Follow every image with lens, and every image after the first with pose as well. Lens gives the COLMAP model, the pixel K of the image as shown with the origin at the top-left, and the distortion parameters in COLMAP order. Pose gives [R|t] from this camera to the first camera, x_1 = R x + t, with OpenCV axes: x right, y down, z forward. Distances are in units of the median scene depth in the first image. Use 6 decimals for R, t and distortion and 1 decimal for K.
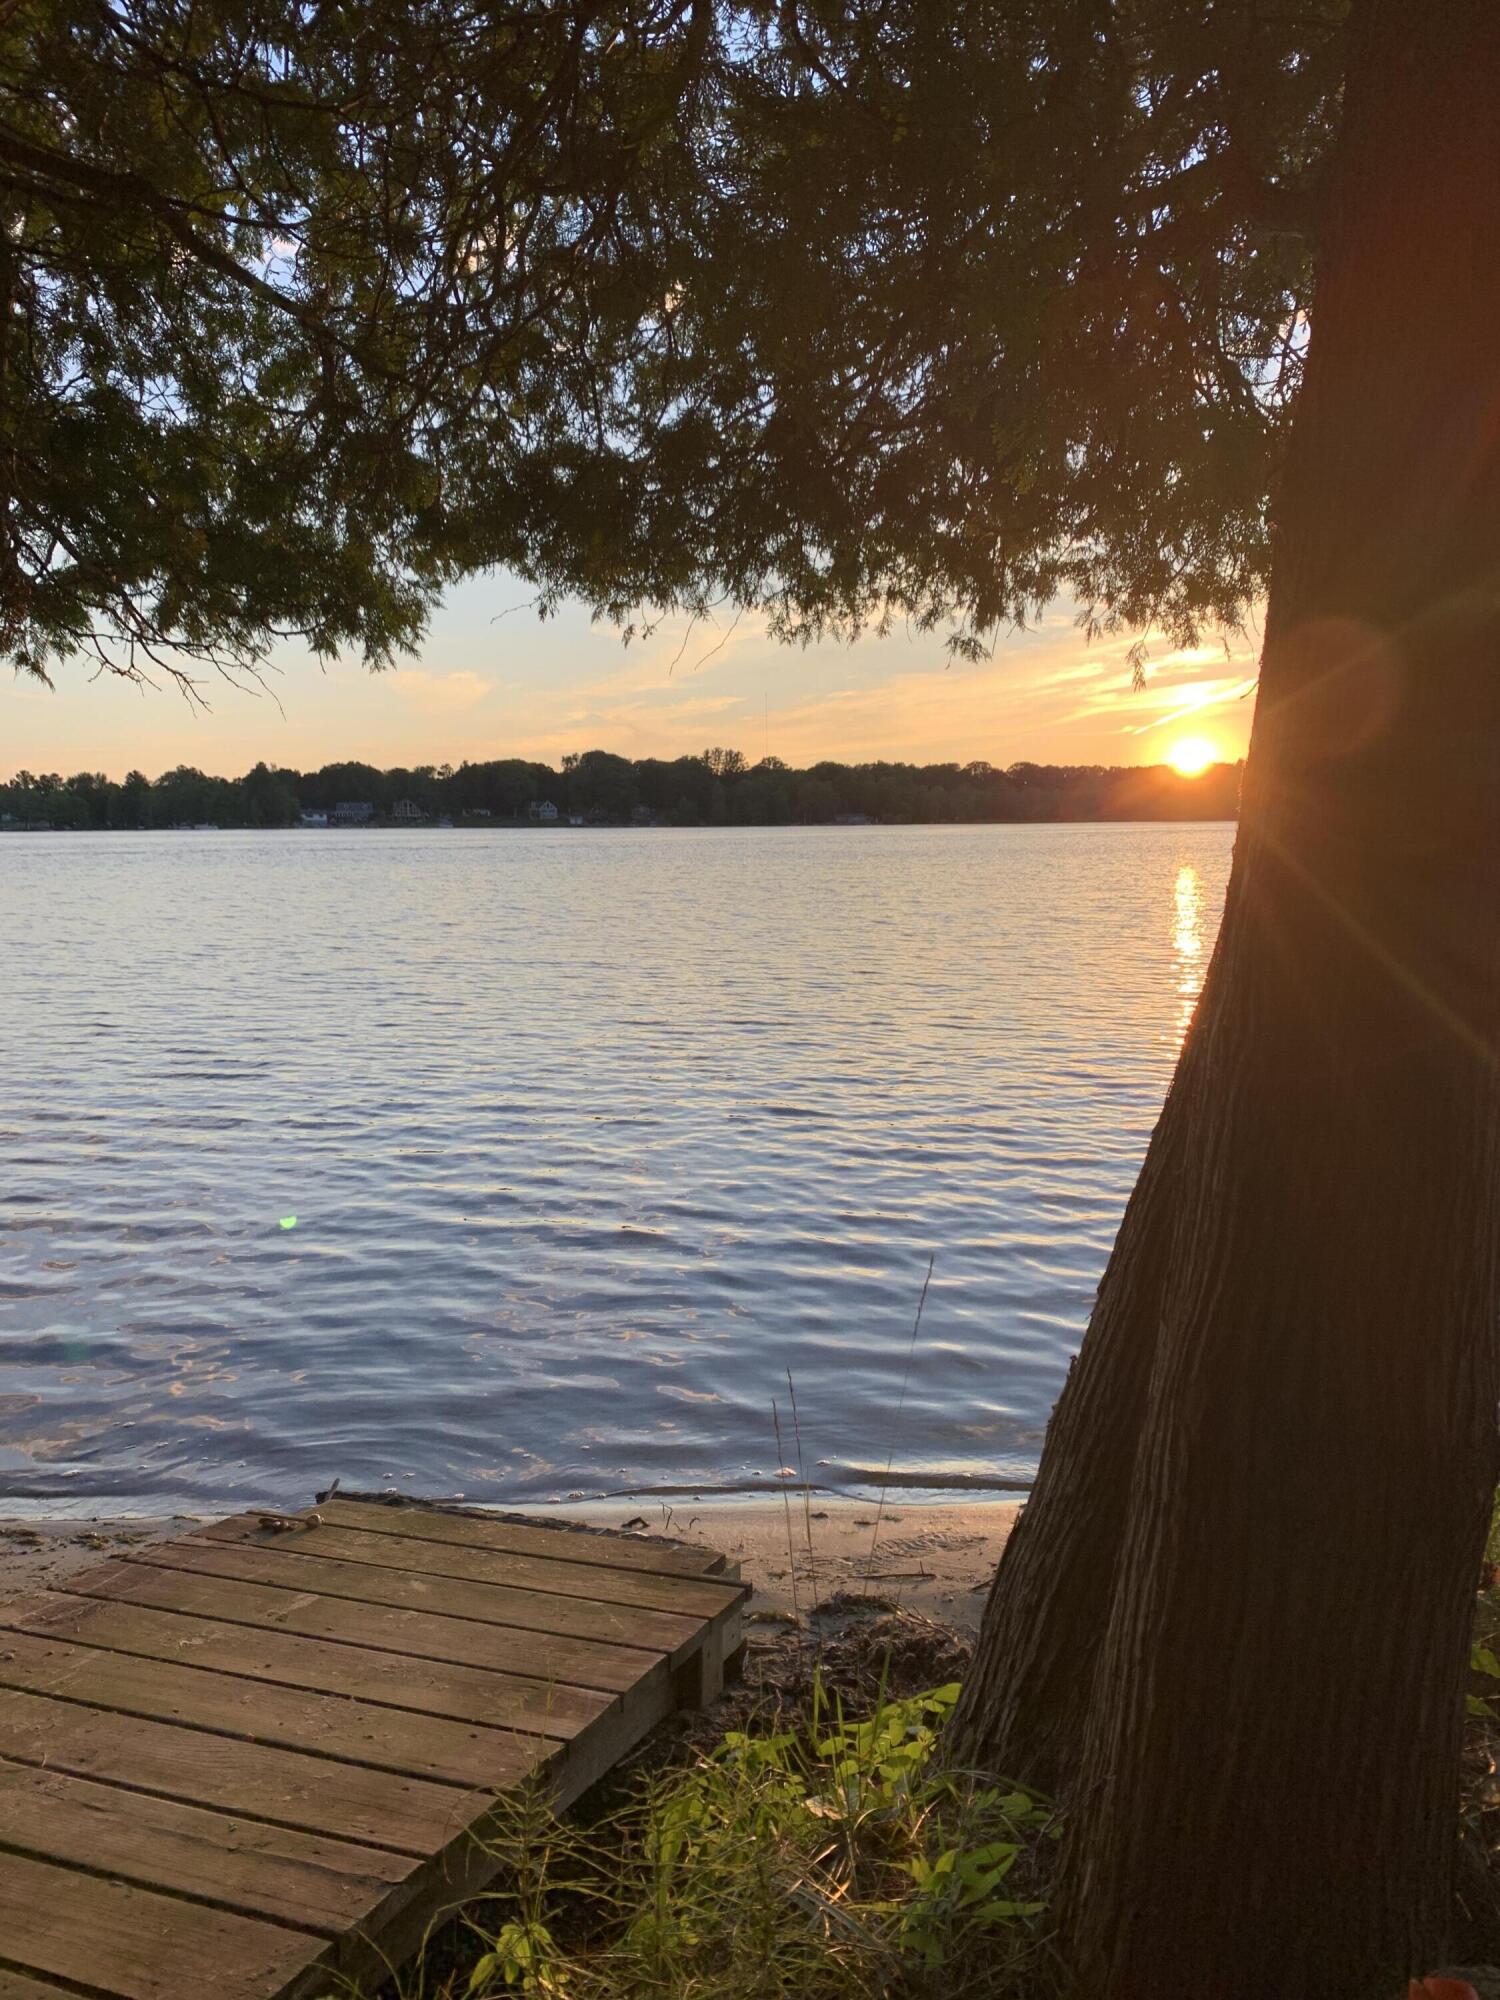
lens RADIAL K [[1497.0, 0, 765.0], [0, 1497.0, 995.1], [0, 0, 1]] dist [0.004546, -0.015087]
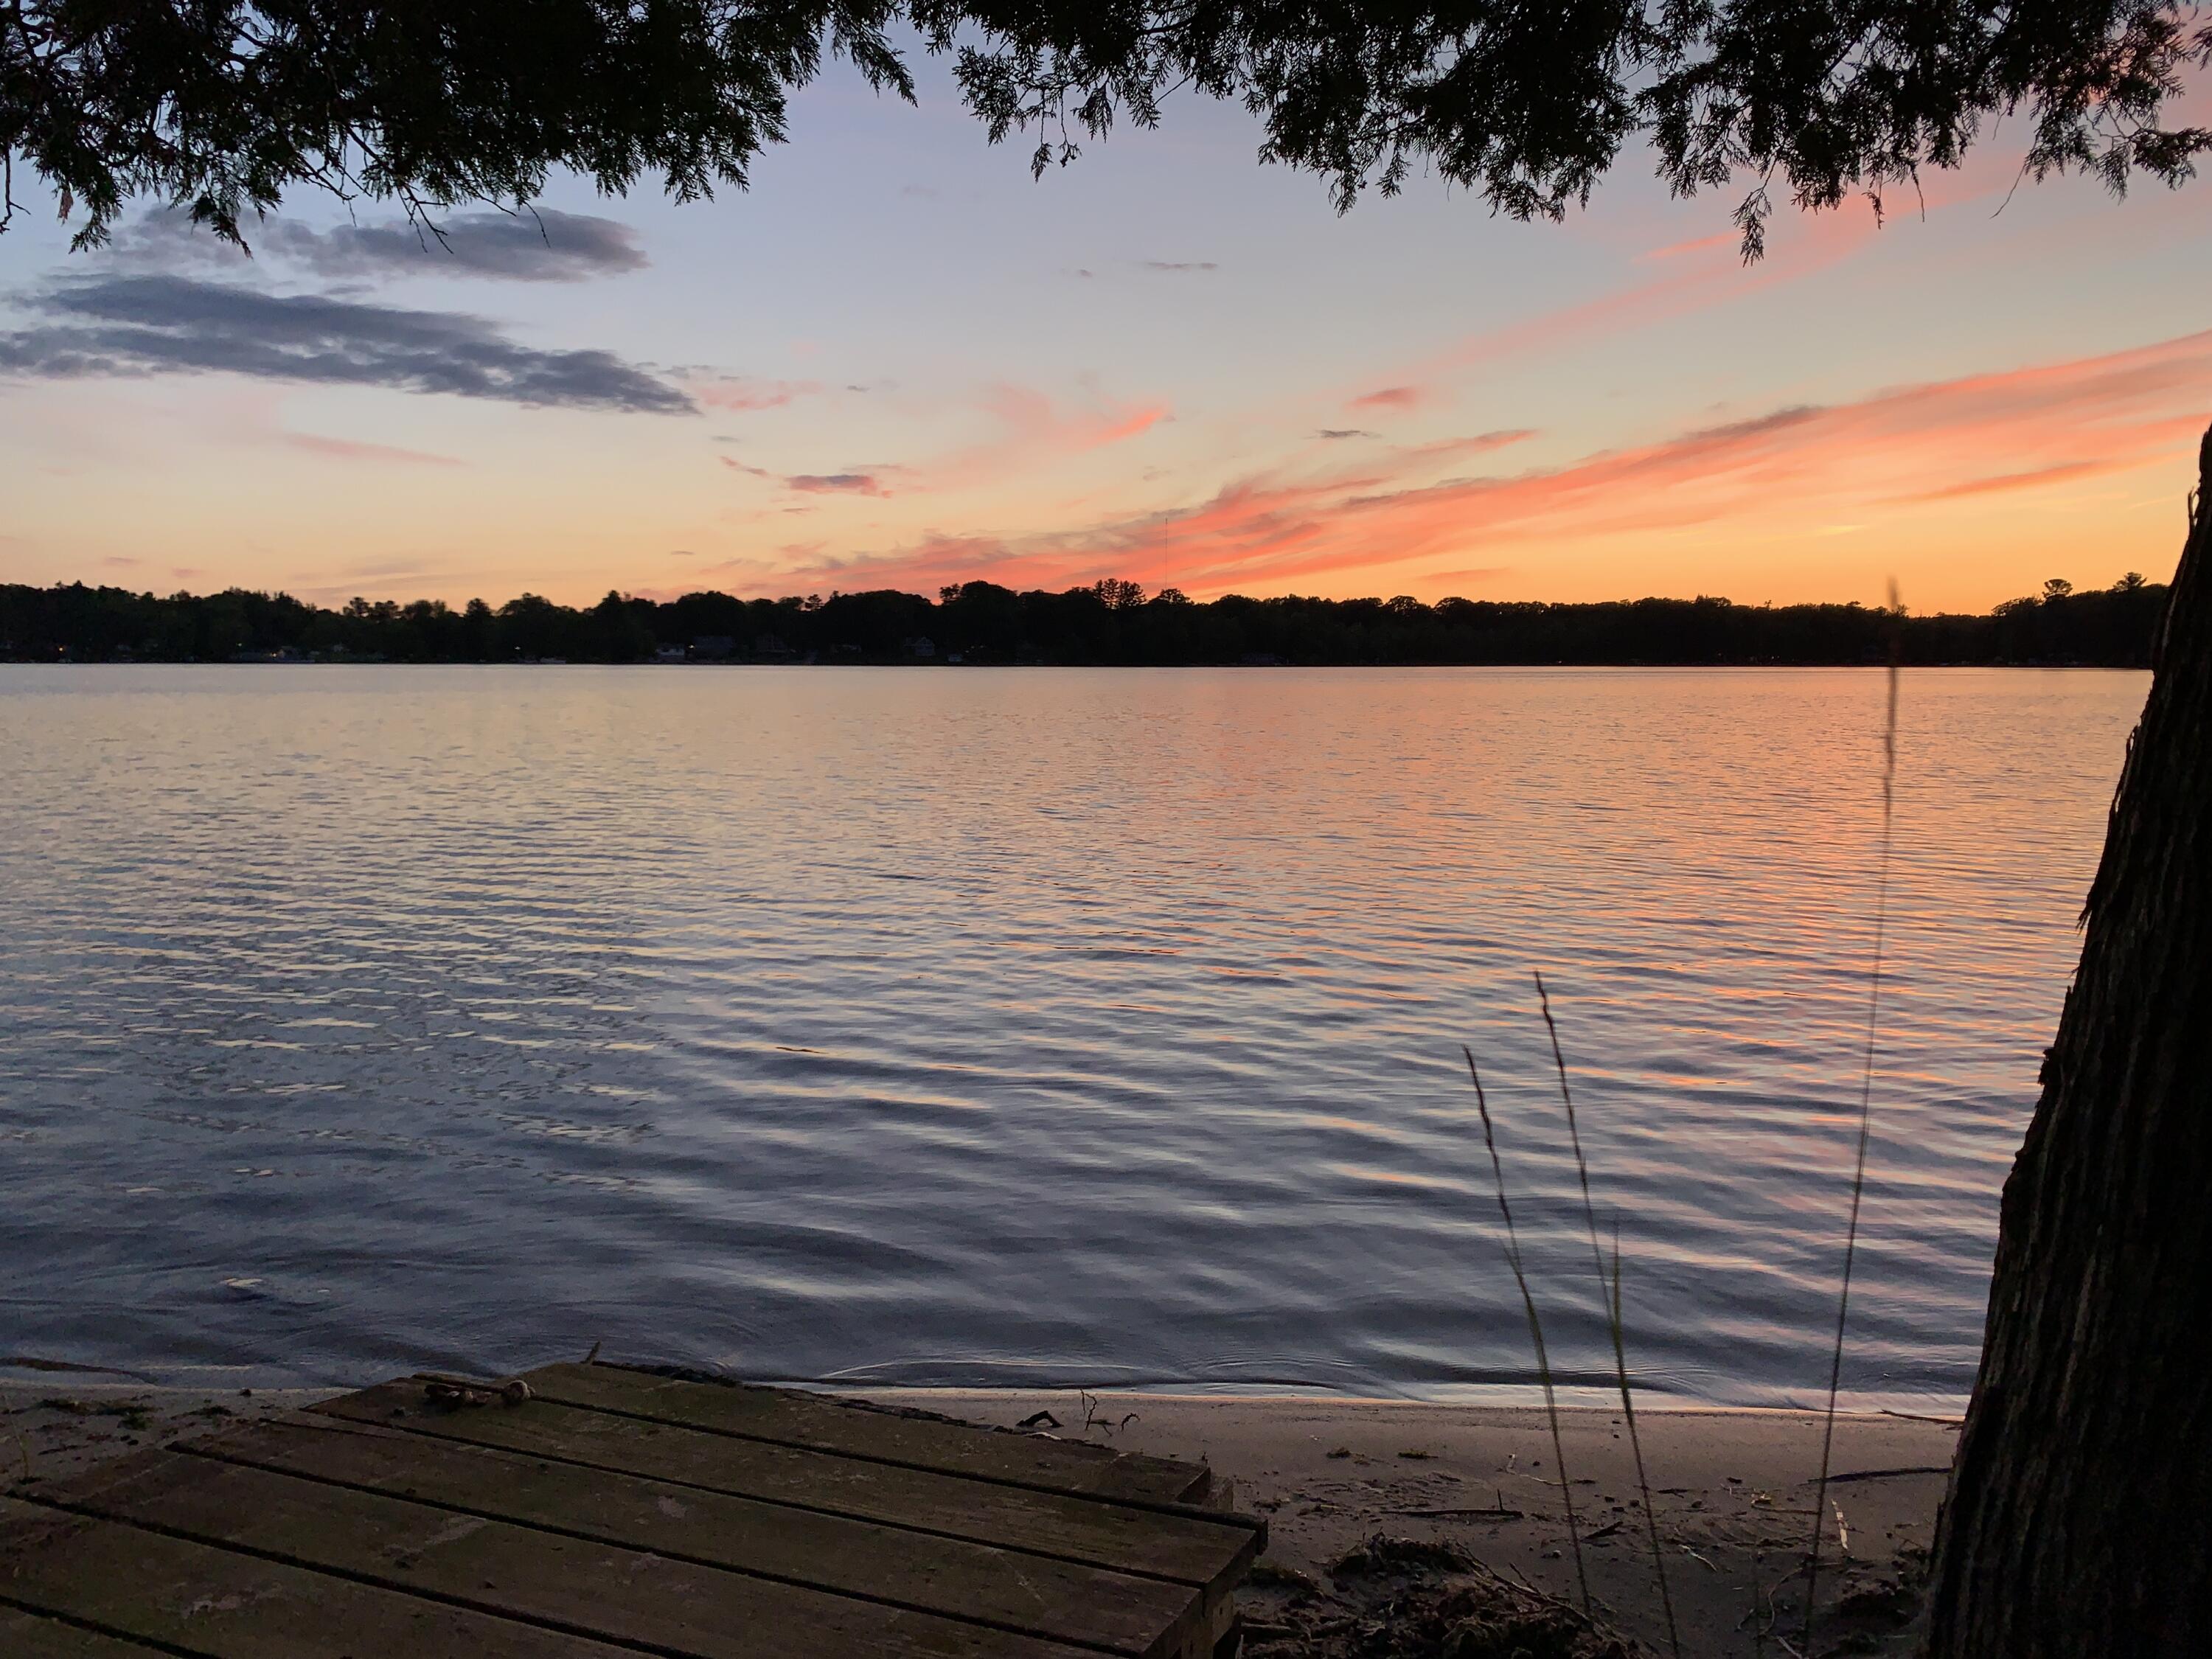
lens RADIAL K [[1655.7, 0, 1087.4], [0, 1655.7, 829.9], [0, 0, 1]] dist [0.004546, -0.015087]
pose [[0.998943, 0.011698, -0.044446, -0.031304], [-0.012369, 0.999813, -0.014843, 0.089072], [0.044265, 0.015377, 0.998901, 0.230646]]
